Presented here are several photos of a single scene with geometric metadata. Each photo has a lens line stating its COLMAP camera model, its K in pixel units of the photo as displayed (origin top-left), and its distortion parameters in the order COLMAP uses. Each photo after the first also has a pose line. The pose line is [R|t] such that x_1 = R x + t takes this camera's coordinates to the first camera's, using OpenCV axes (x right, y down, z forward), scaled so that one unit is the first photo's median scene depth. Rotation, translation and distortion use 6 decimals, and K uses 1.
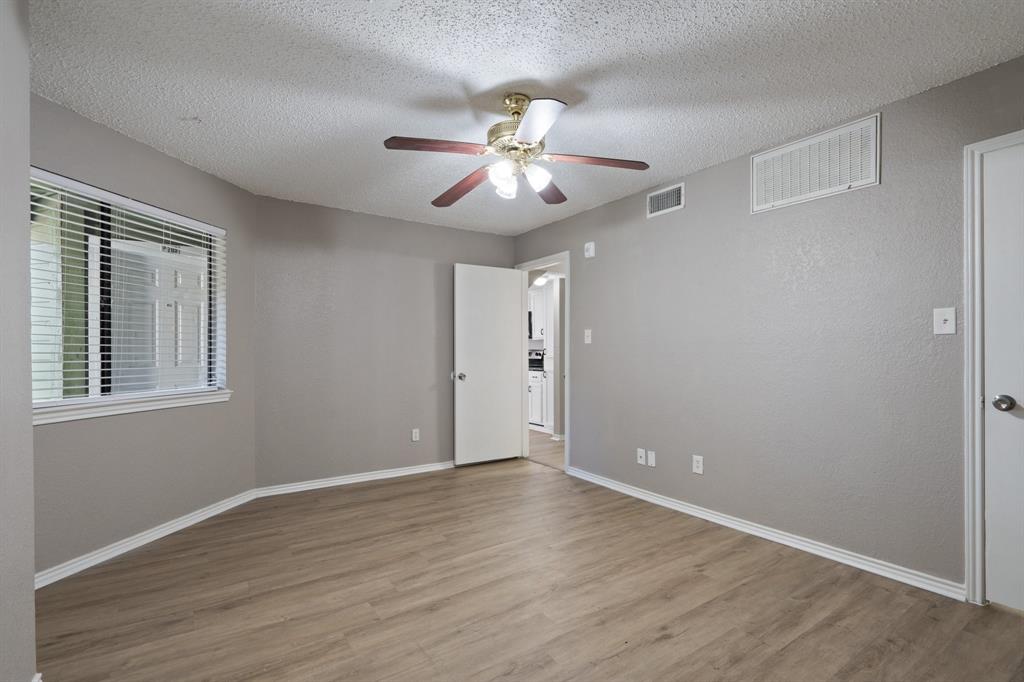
lens RADIAL K [[477.1, 0, 507.8], [0, 477.1, 343.5], [0, 0, 1]] dist [0.002969, 0.000073]
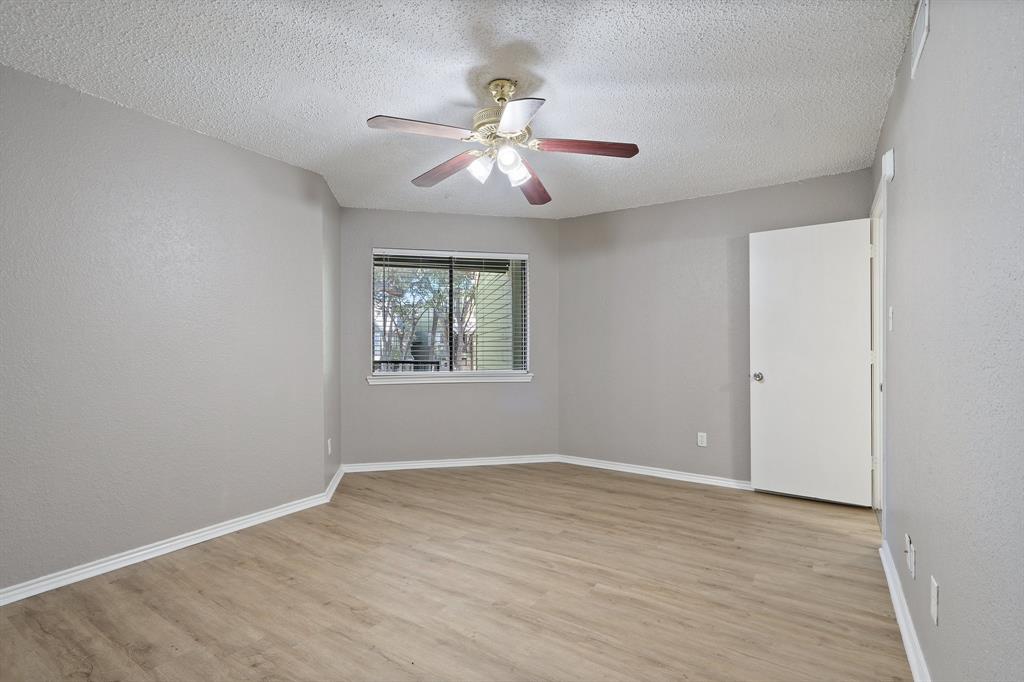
lens RADIAL K [[477.1, 0, 509.9], [0, 477.1, 339.5], [0, 0, 1]] dist [0.002969, 0.000073]
pose [[0.379521, -0.010316, -0.925126, 0.770669], [0.018665, 0.999820, -0.003491, 0.007378], [0.924995, -0.015943, 0.379645, 0.547691]]
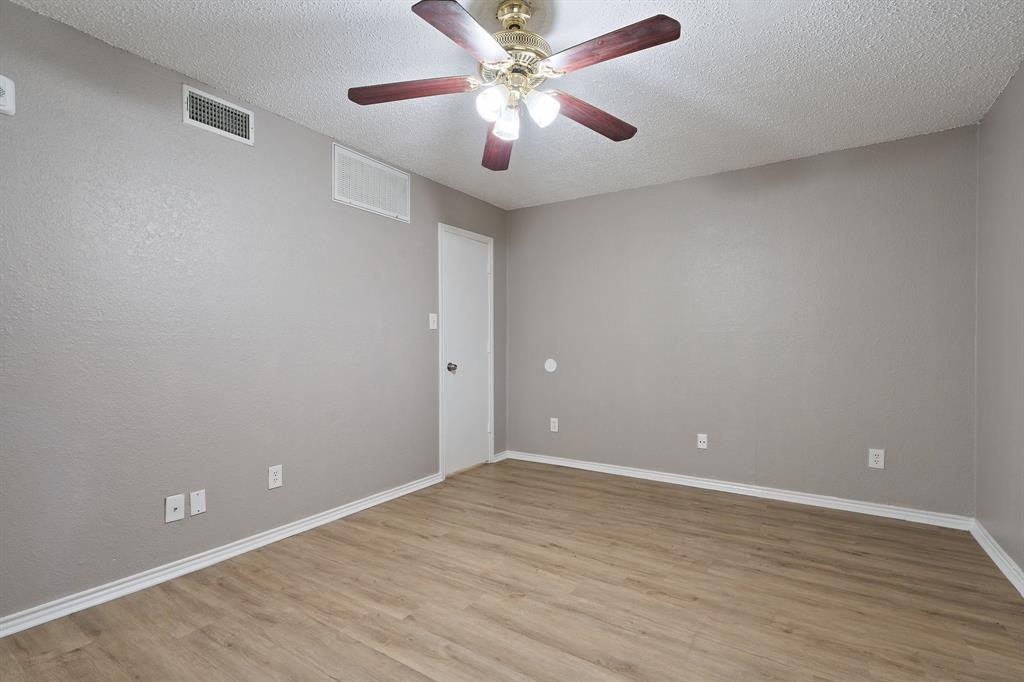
lens RADIAL K [[477.1, 0, 520.7], [0, 477.1, 340.1], [0, 0, 1]] dist [0.002969, 0.000073]
pose [[-0.399650, 0.011685, 0.916593, -0.595337], [-0.014932, 0.999703, -0.019255, 0.037007], [-0.916546, -0.021382, -0.399357, 1.101325]]
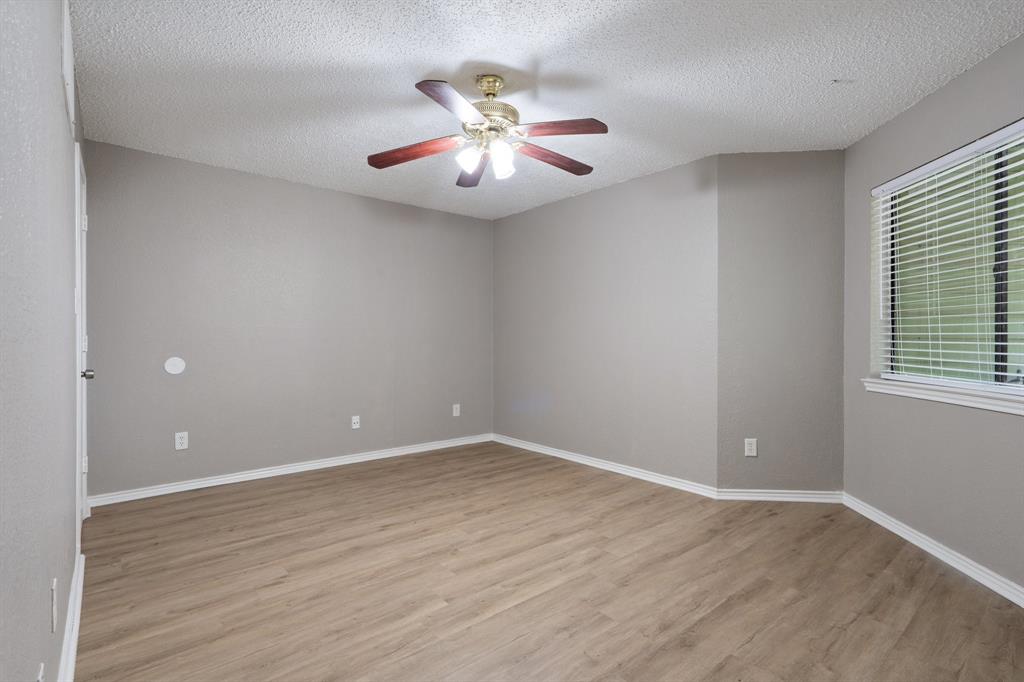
lens RADIAL K [[477.1, 0, 516.1], [0, 477.1, 333.3], [0, 0, 1]] dist [0.002969, 0.000073]
pose [[-0.993742, -0.002376, -0.111671, 0.064746], [0.000918, 0.999566, -0.029432, 0.042160], [0.111692, -0.029351, -0.993309, 1.690598]]
